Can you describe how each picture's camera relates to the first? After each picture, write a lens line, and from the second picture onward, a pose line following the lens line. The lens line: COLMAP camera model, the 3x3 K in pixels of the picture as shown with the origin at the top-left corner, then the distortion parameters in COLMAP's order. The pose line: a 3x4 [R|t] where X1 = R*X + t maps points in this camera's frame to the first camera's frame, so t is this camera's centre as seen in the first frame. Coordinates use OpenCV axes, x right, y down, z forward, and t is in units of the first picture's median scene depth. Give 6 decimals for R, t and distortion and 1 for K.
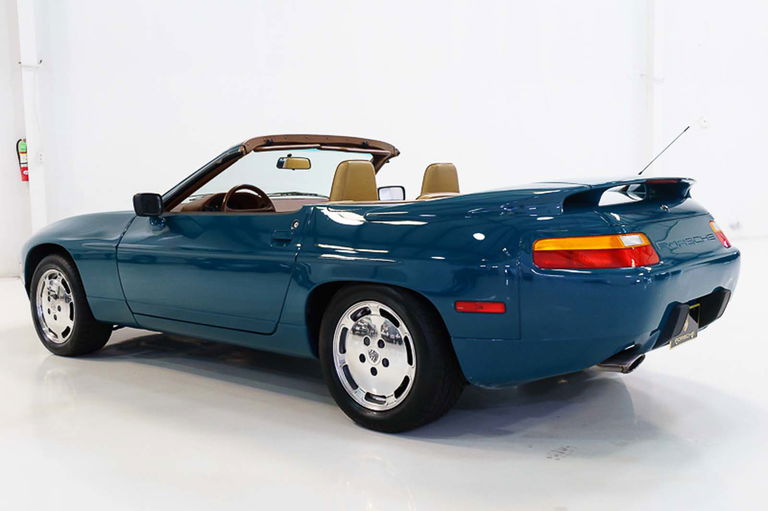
lens RADIAL K [[844.2, 0, 384.0], [0, 844.2, 255.5], [0, 0, 1]] dist [-0.069435, -0.003072]
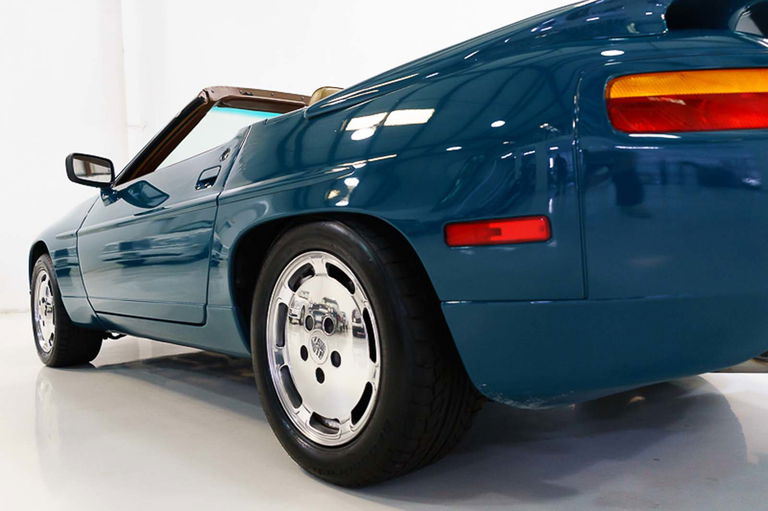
lens RADIAL K [[600.5, 0, 384.0], [0, 600.5, 255.5], [0, 0, 1]] dist [-0.006500, -0.006670]
pose [[0.991213, -0.024422, -0.130000, 0.086142], [0.012781, 0.995893, -0.089636, 0.093246], [0.131656, 0.087186, 0.987454, 0.593932]]
